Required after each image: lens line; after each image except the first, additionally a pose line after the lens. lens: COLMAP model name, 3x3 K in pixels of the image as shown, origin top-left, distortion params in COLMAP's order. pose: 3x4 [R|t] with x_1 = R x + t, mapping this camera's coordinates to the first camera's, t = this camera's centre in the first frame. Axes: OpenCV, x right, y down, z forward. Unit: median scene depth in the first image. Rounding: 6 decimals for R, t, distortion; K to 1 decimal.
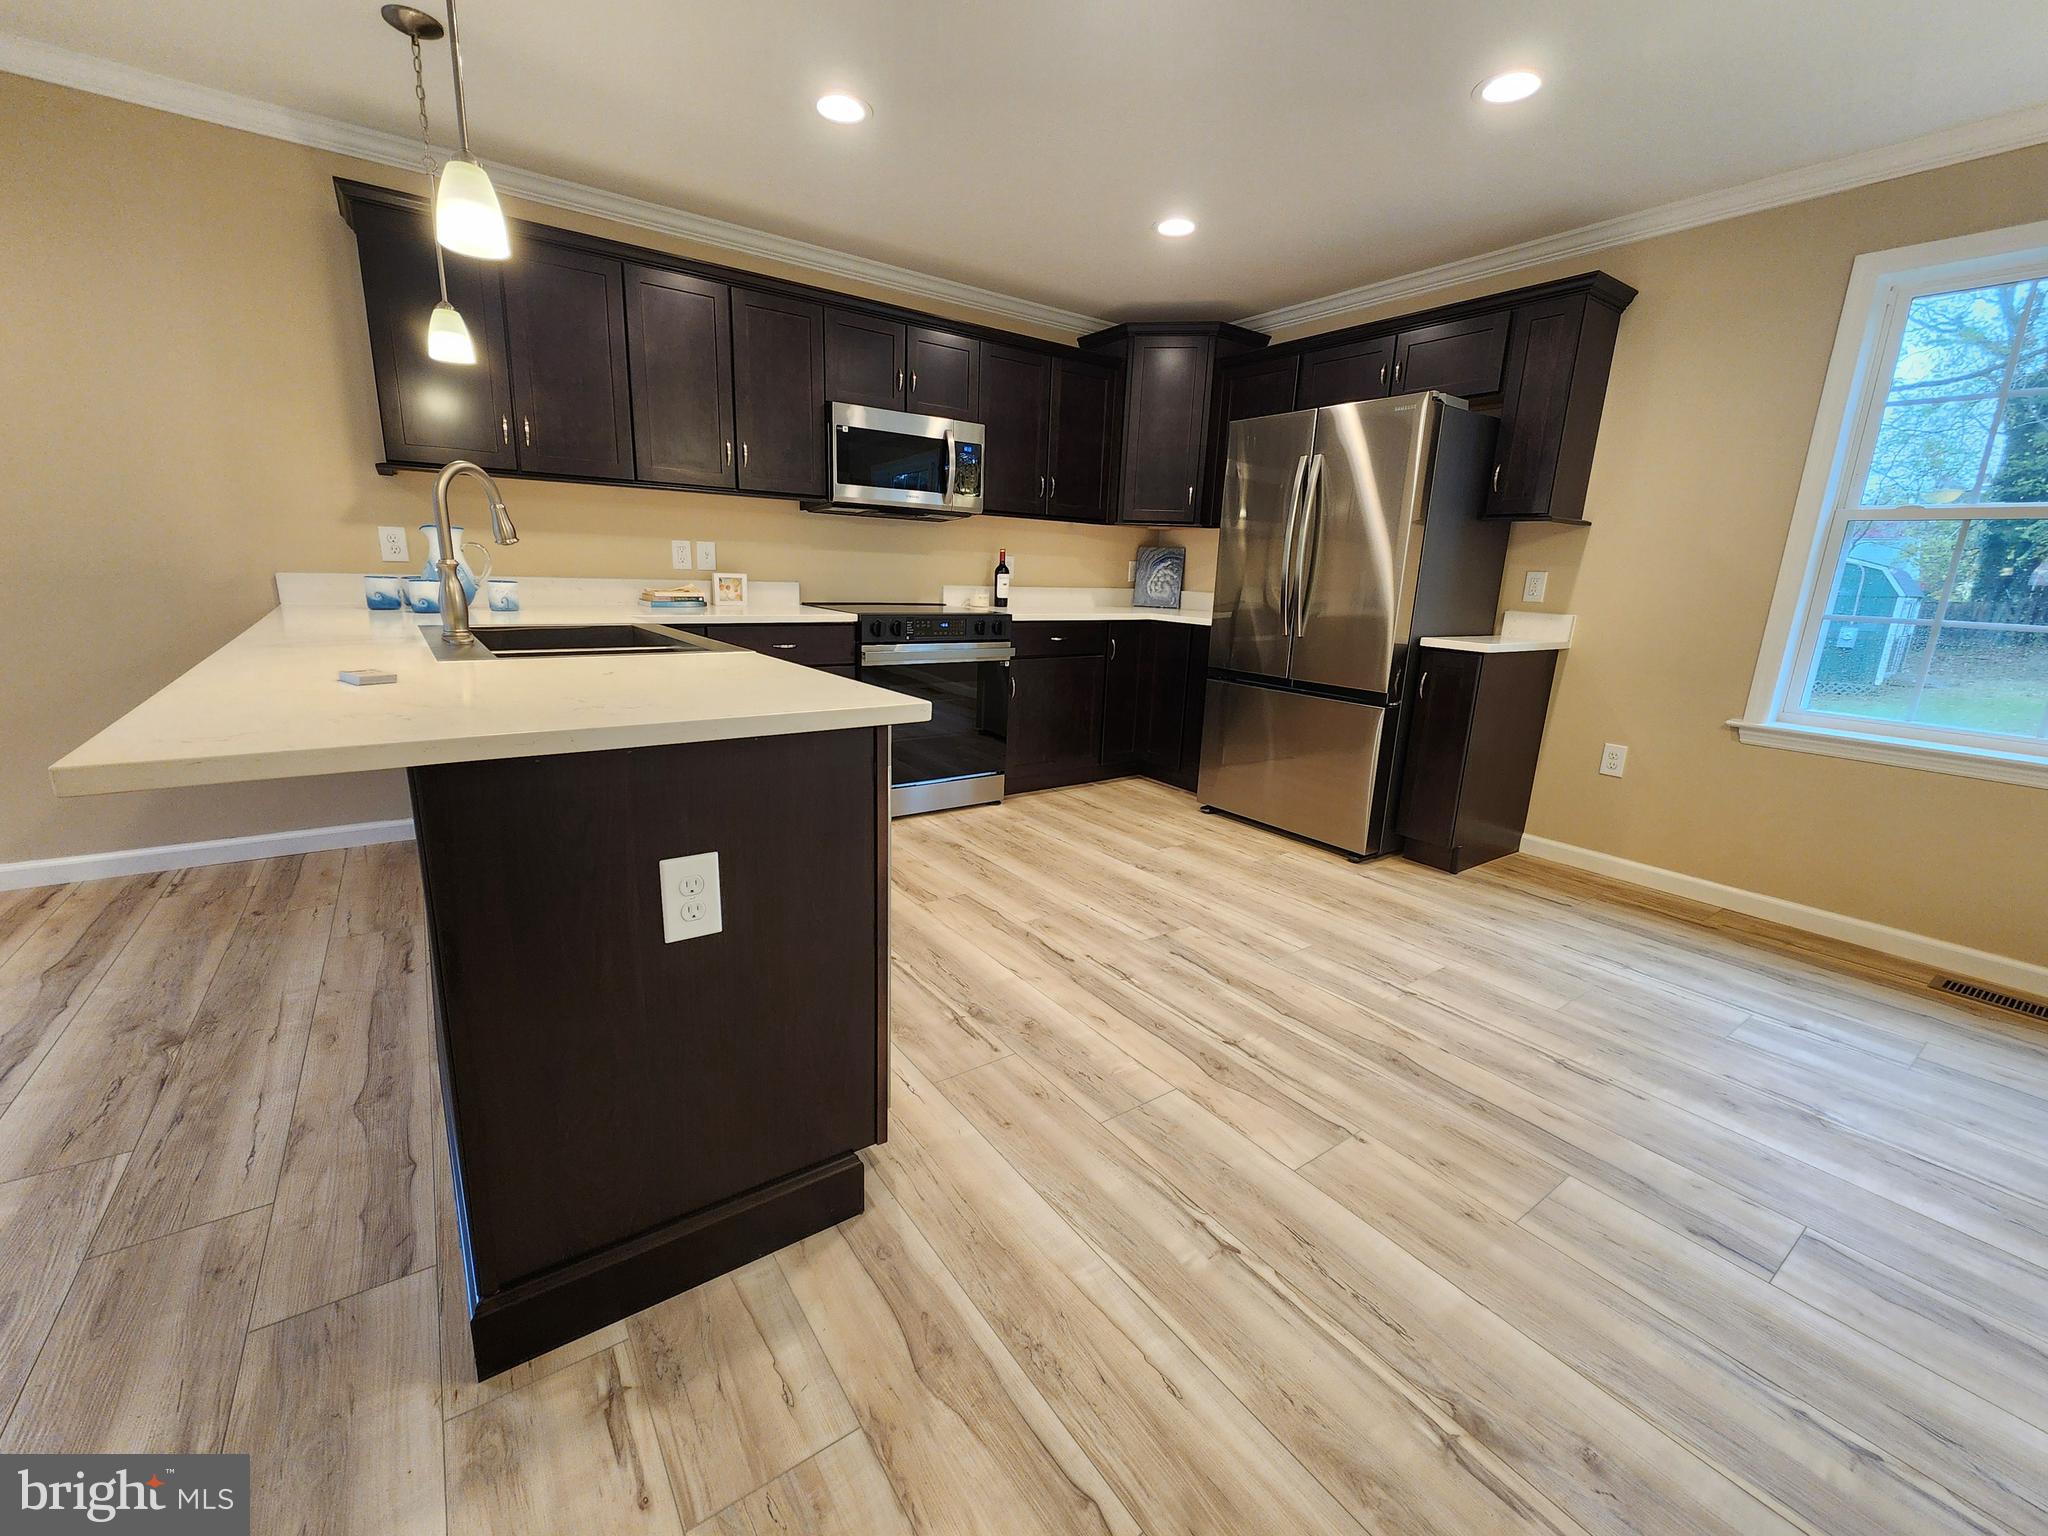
lens RADIAL K [[834.6, 0, 1017.2], [0, 834.6, 766.7], [0, 0, 1]] dist [0.000779, -0.001517]
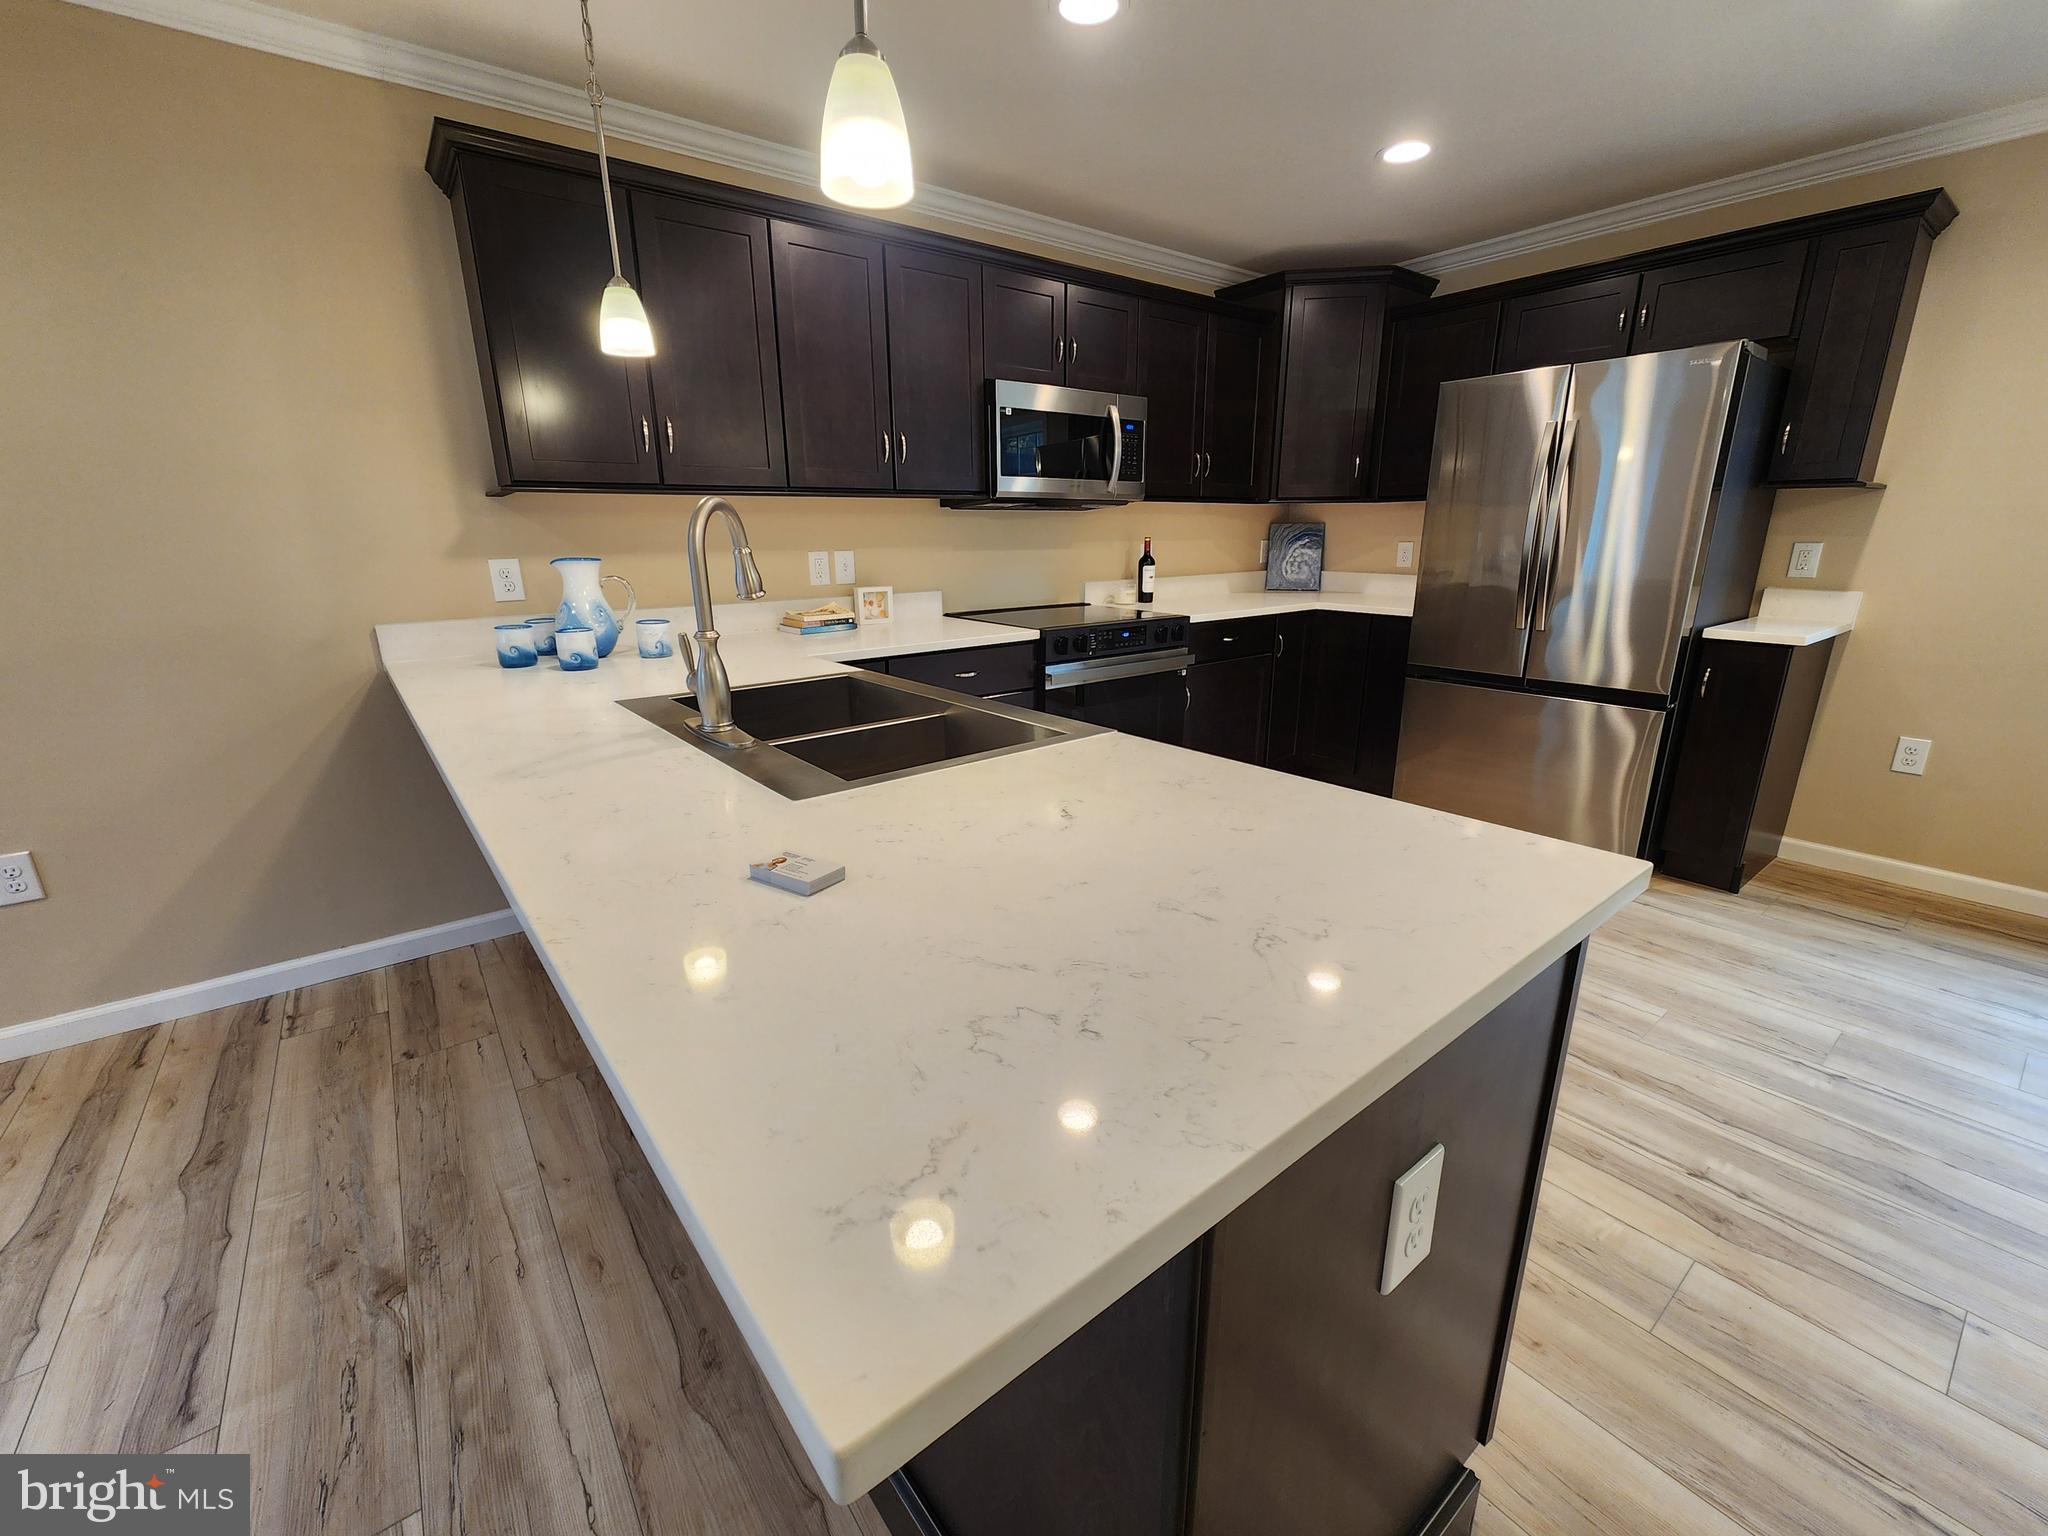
lens RADIAL K [[834.6, 0, 1019.3], [0, 834.6, 769.0], [0, 0, 1]] dist [0.000779, -0.001517]
pose [[0.998194, -0.054517, 0.025223, -0.300201], [0.053292, 0.997476, 0.046928, -0.101637], [-0.027717, -0.045499, 0.998580, 0.169625]]
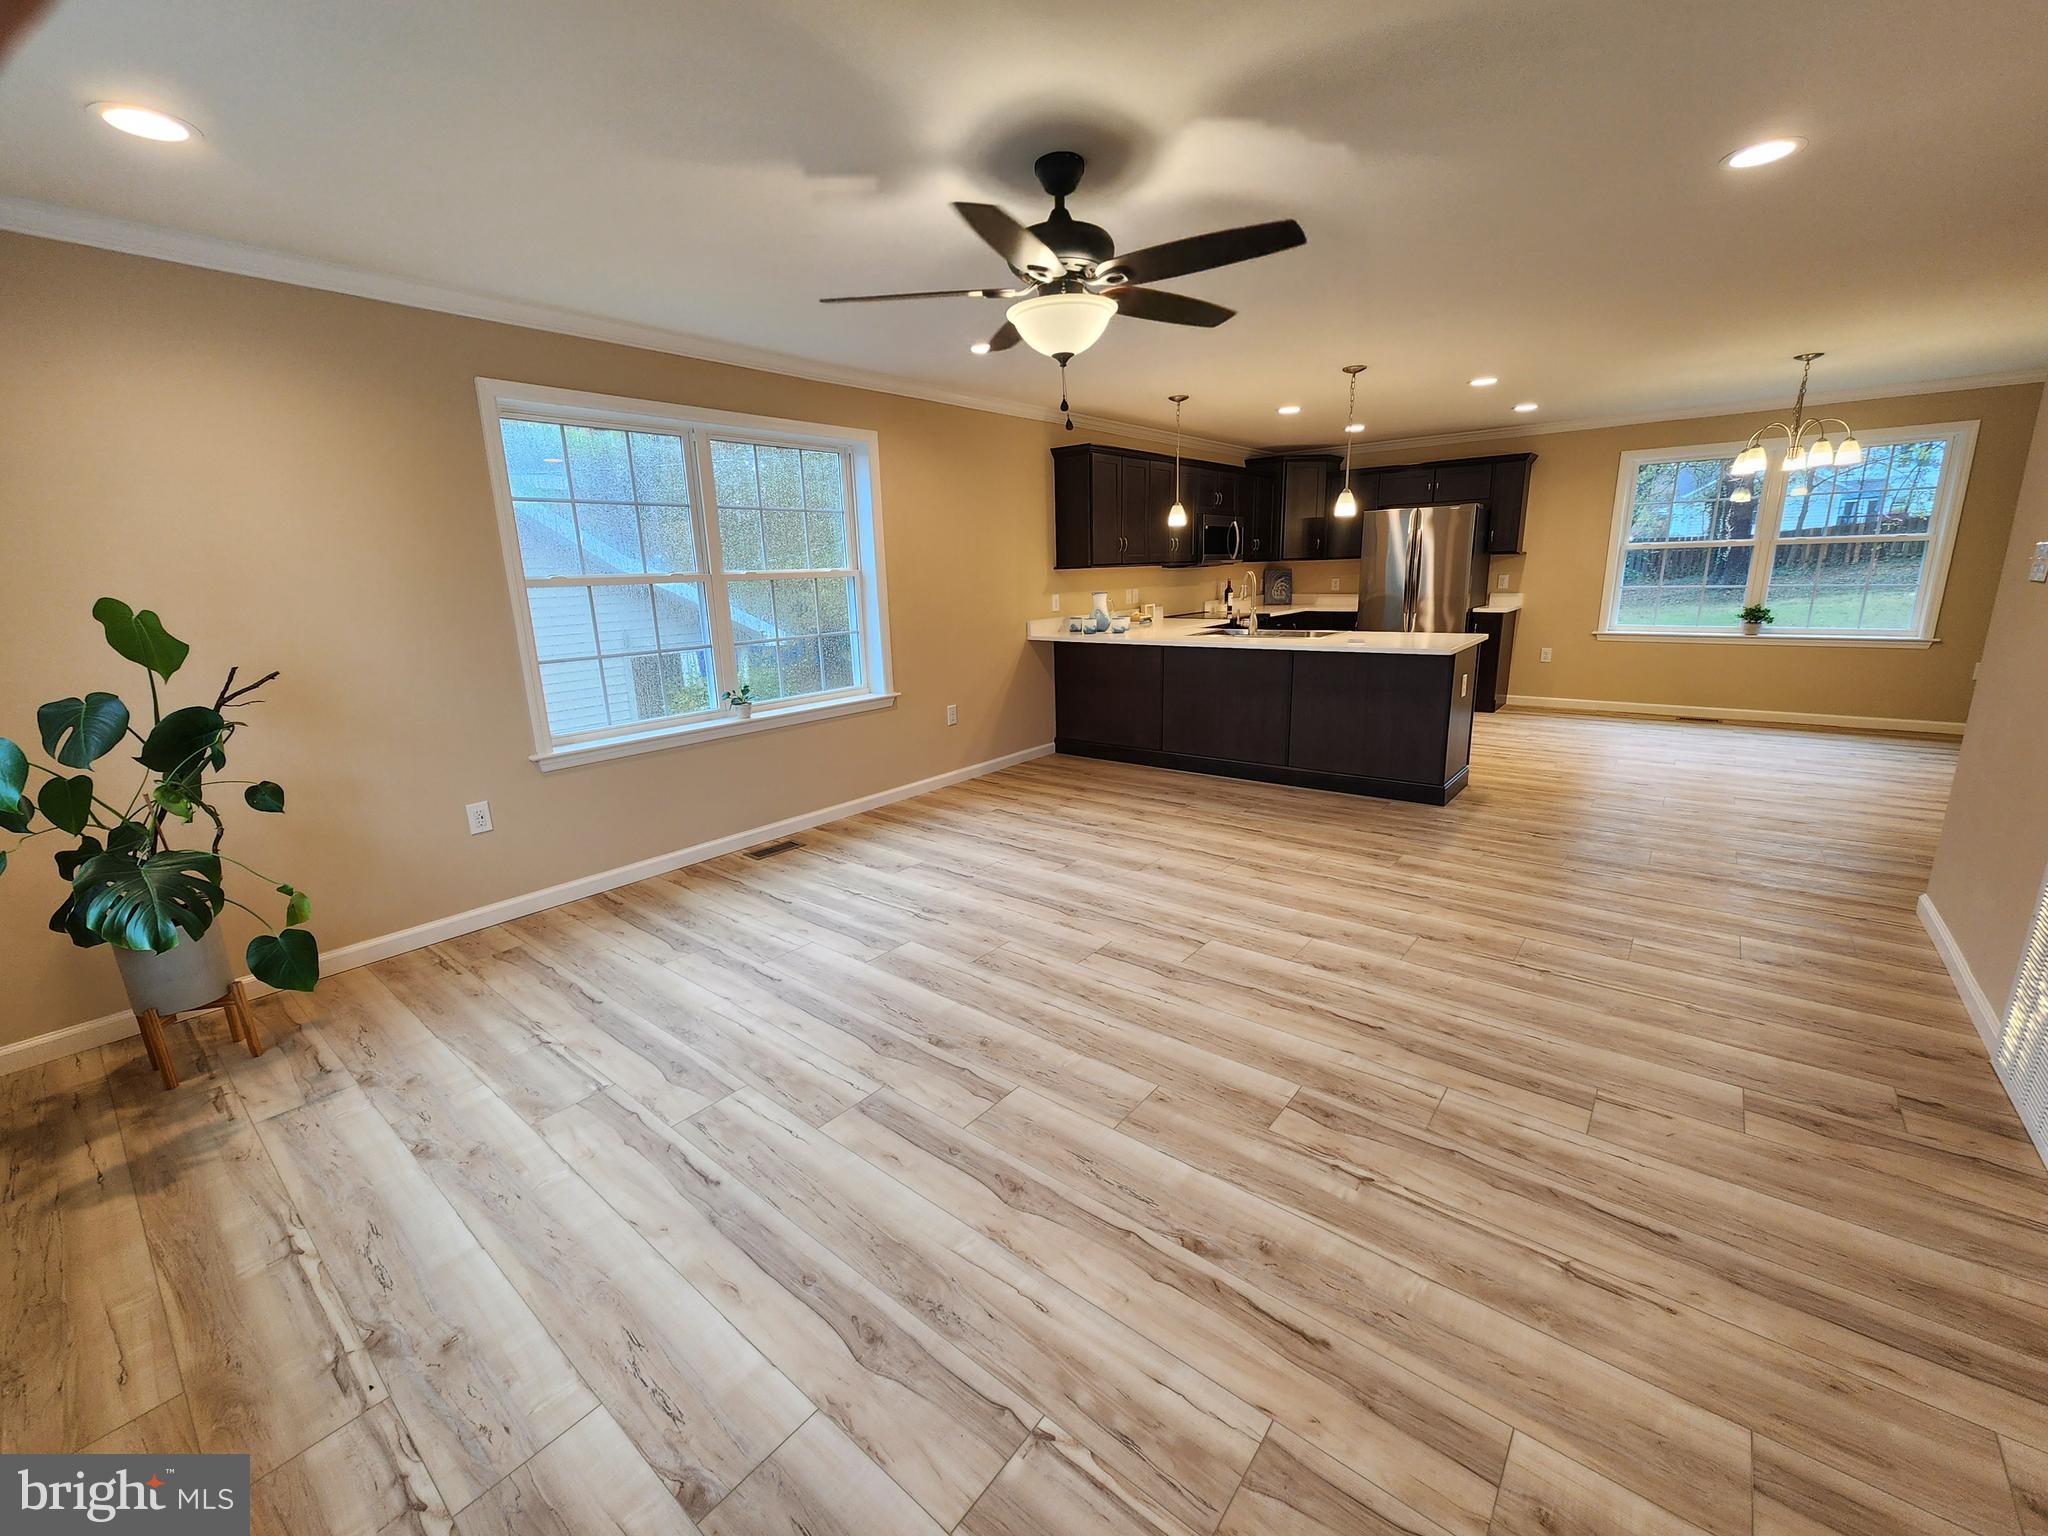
lens RADIAL K [[834.6, 0, 1018.6], [0, 834.6, 764.8], [0, 0, 1]] dist [0.000779, -0.001517]
pose [[0.961846, -0.125591, 0.243063, -1.509286], [0.125824, 0.991945, 0.014629, 0.089168], [-0.242942, 0.016513, 0.969900, -1.025119]]
